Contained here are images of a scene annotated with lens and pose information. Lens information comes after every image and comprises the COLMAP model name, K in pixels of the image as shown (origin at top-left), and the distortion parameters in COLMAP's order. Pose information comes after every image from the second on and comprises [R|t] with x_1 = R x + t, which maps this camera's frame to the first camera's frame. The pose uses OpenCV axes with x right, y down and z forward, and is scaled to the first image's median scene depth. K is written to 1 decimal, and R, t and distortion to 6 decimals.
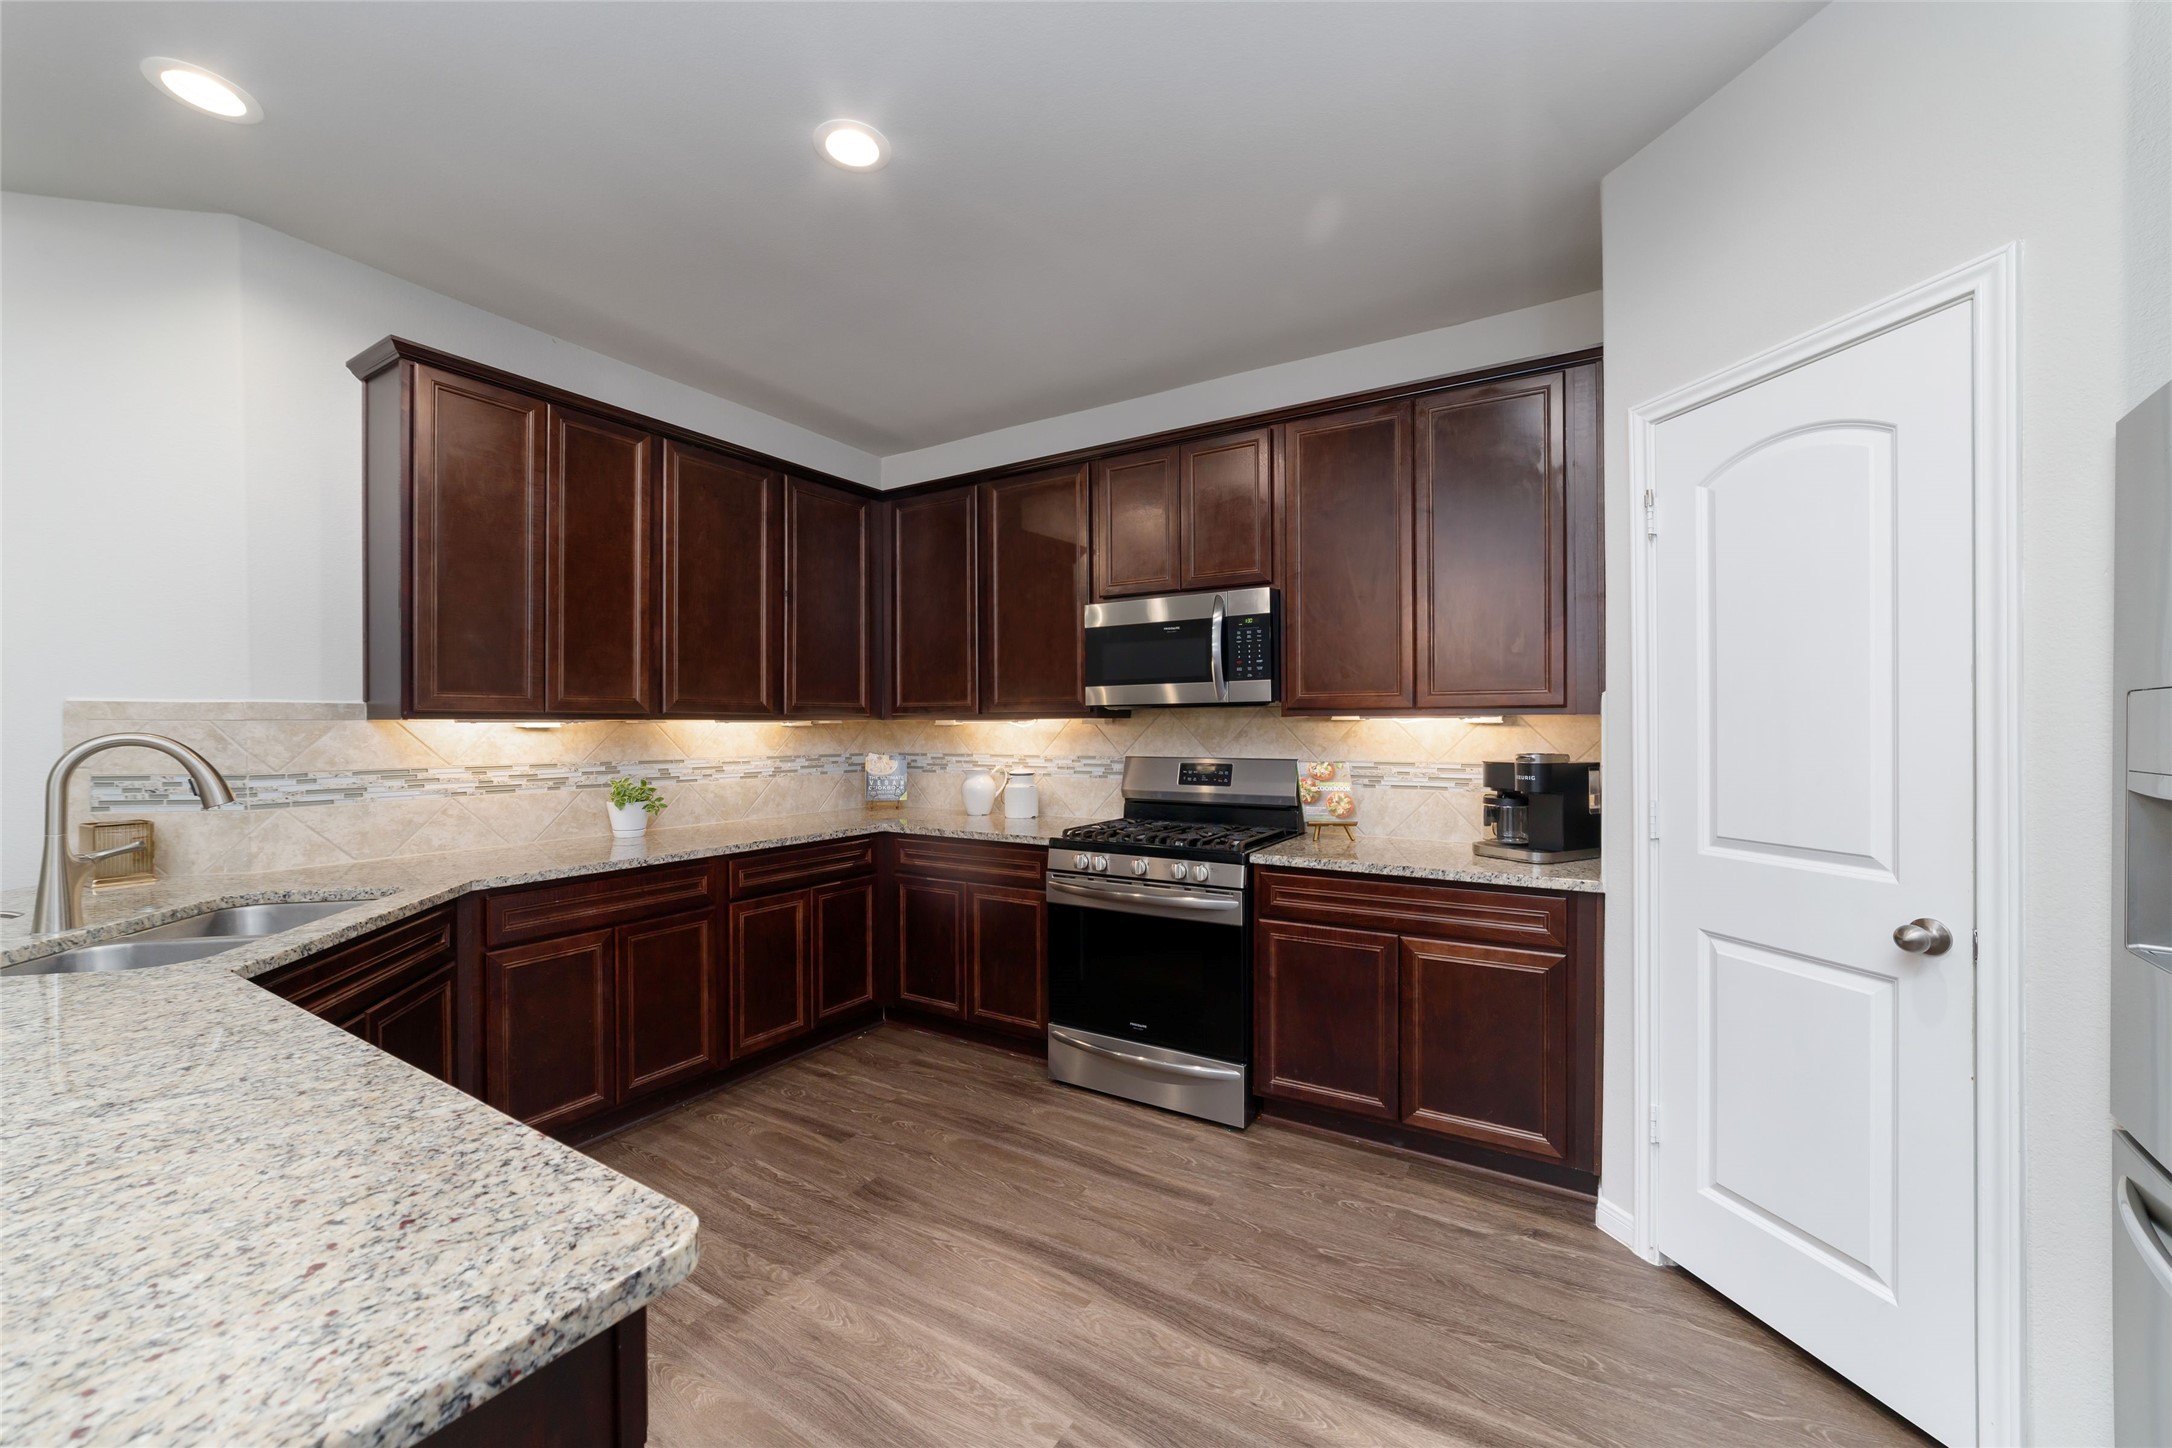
lens RADIAL K [[824.5, 0, 1090.1], [0, 824.5, 726.3], [0, 0, 1]] dist [-0.023034, 0.005841]
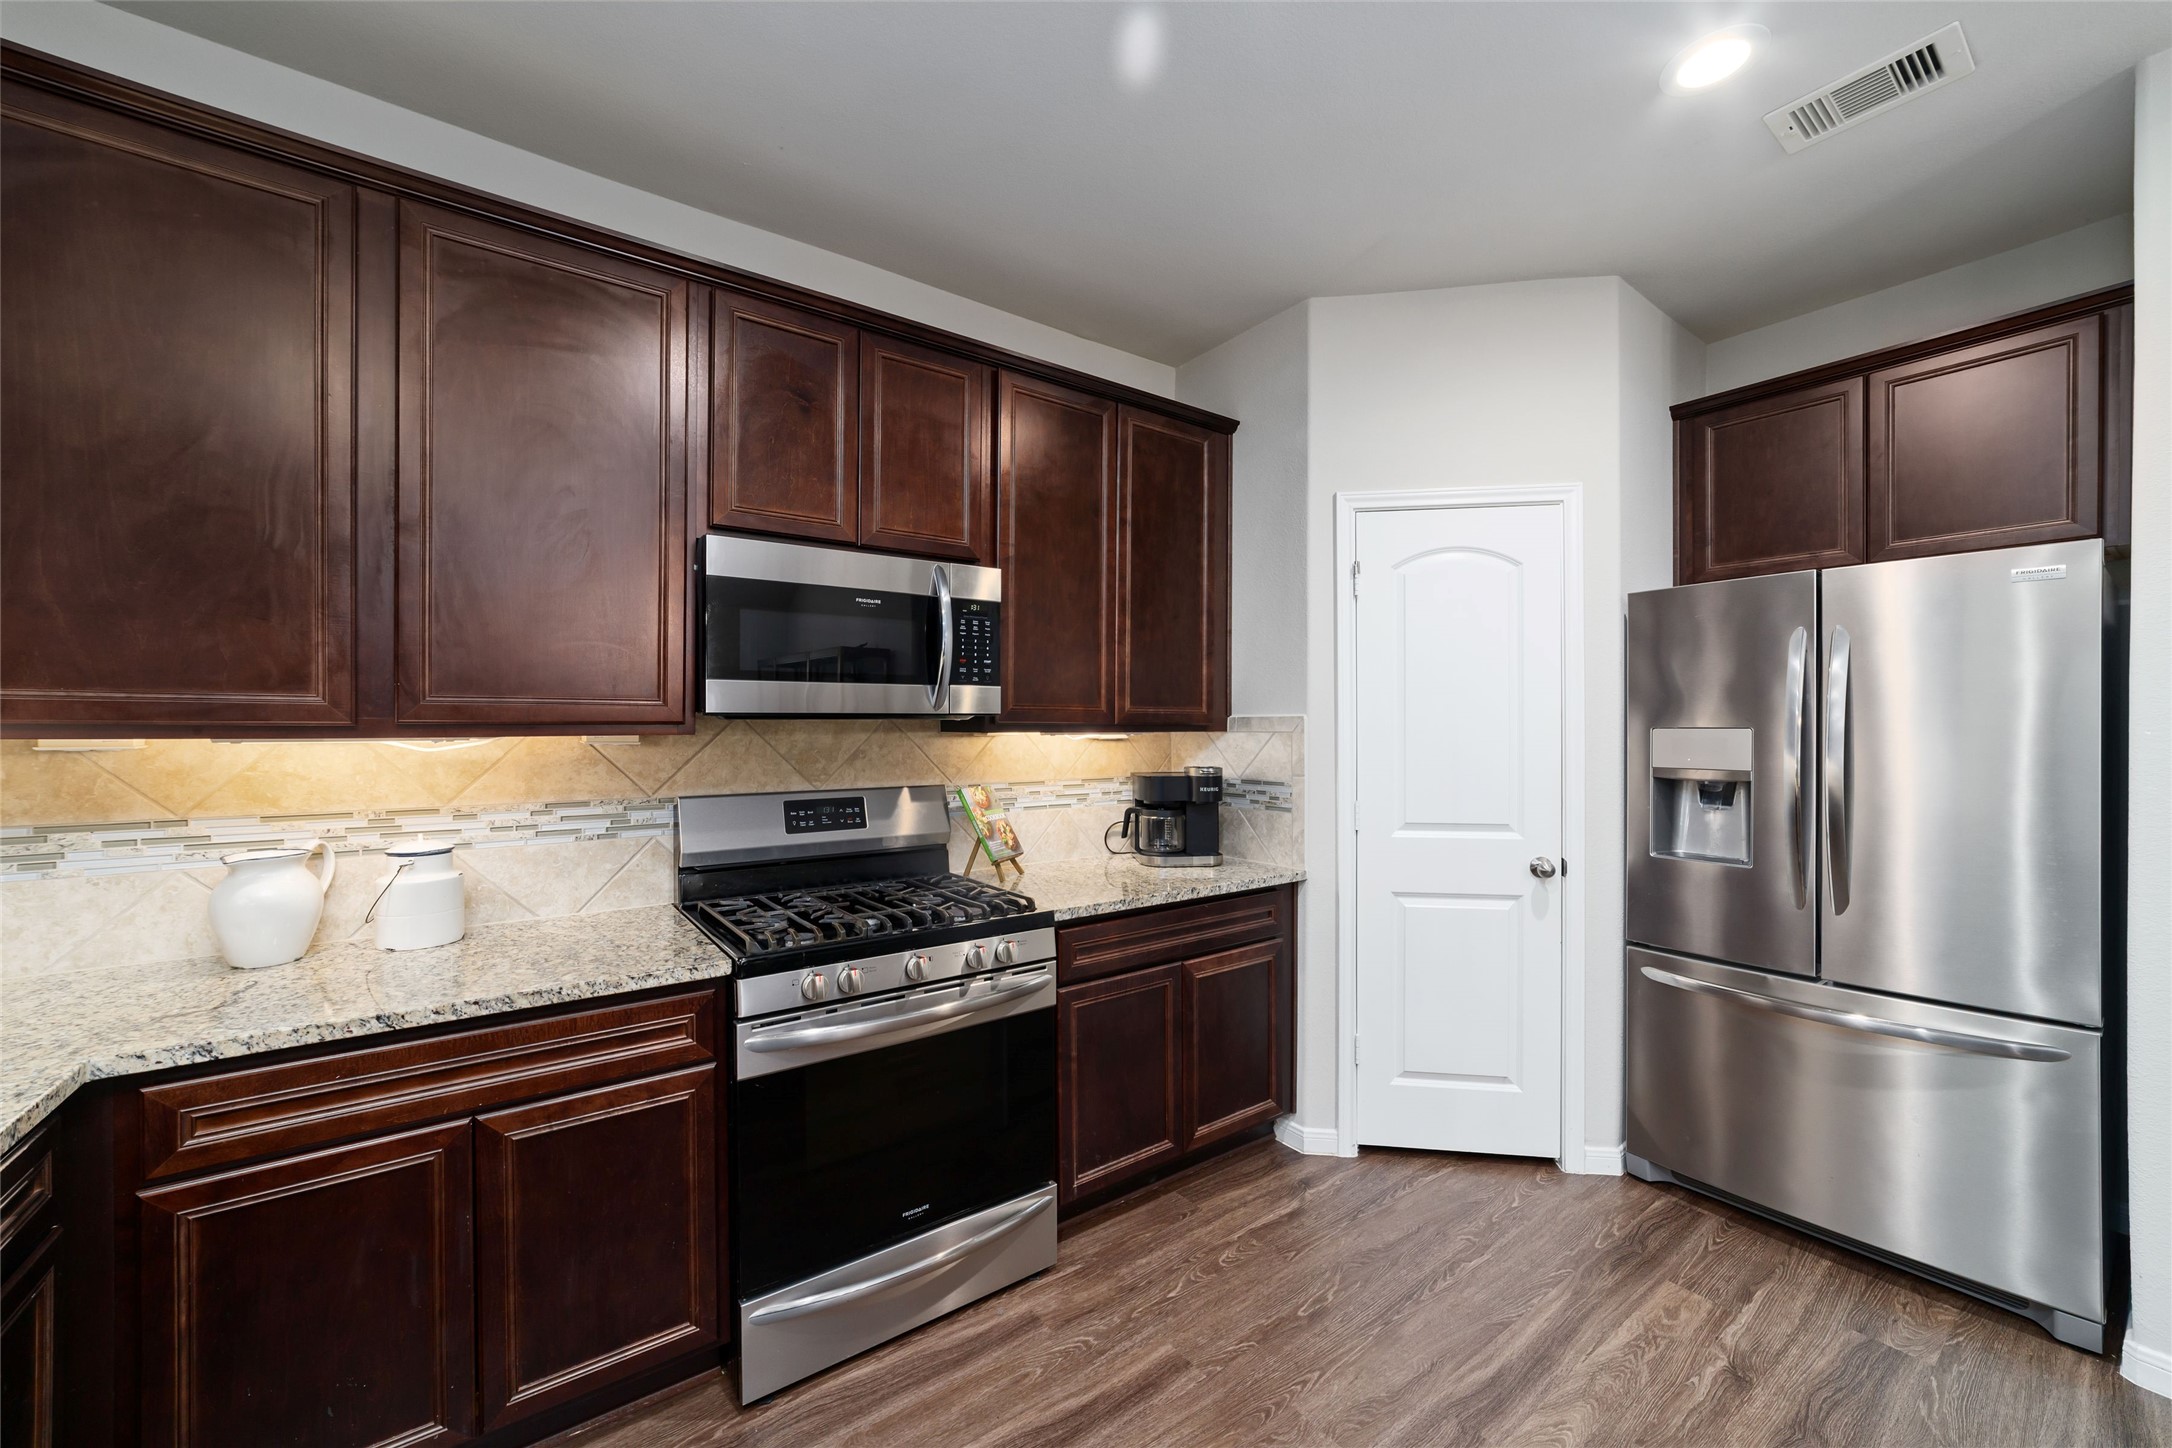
lens RADIAL K [[824.5, 0, 1090.1], [0, 824.5, 726.3], [0, 0, 1]] dist [-0.023034, 0.005841]
pose [[0.392424, 0.001626, 0.919783, -0.503630], [-0.000942, 0.999999, -0.001366, -0.018550], [-0.919784, -0.000330, 0.392425, 0.649775]]
